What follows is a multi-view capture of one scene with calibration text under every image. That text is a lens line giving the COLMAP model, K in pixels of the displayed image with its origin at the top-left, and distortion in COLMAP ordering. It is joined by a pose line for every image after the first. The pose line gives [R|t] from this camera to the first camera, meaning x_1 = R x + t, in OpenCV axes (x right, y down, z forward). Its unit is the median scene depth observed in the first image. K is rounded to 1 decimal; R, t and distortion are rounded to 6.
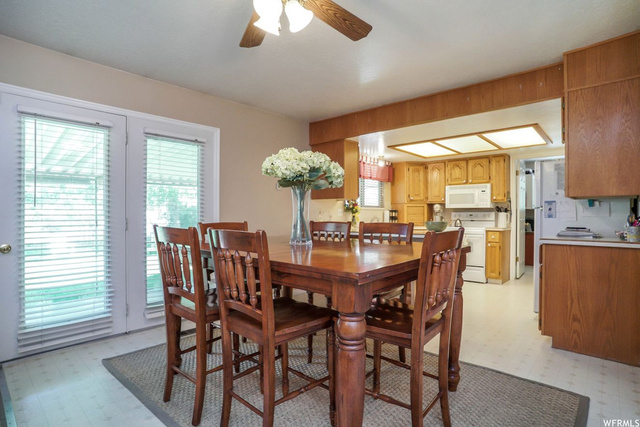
lens RADIAL K [[337.5, 0, 323.4], [0, 337.5, 216.2], [0, 0, 1]] dist [-0.038164, 0.003607]
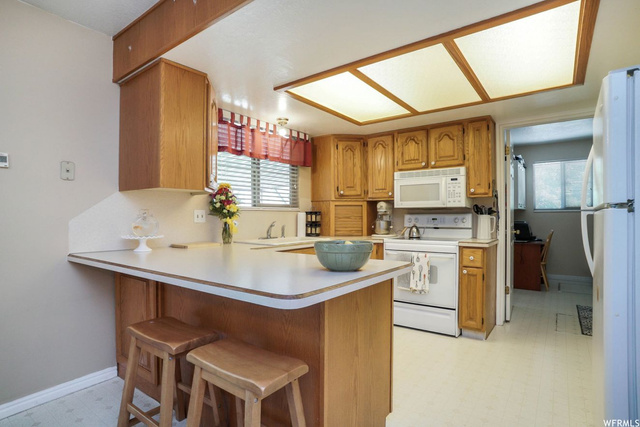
lens RADIAL K [[337.5, 0, 319.4], [0, 337.5, 215.3], [0, 0, 1]] dist [-0.038164, 0.003607]
pose [[0.996788, -0.003446, 0.080010, 0.187543], [0.003658, 0.999990, -0.002511, -0.009935], [-0.080000, 0.002795, 0.996791, 0.416448]]
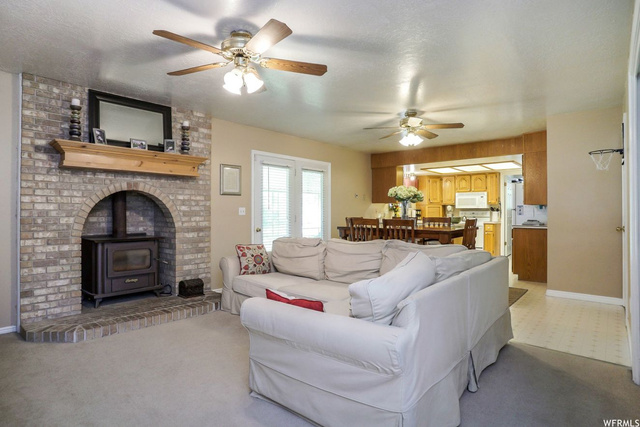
lens RADIAL K [[337.5, 0, 316.0], [0, 337.5, 208.3], [0, 0, 1]] dist [-0.038164, 0.003607]
pose [[0.999944, 0.003033, -0.010156, -0.234370], [-0.003189, 0.999877, -0.015383, 0.000204], [0.010108, 0.015414, 0.999830, -0.471917]]
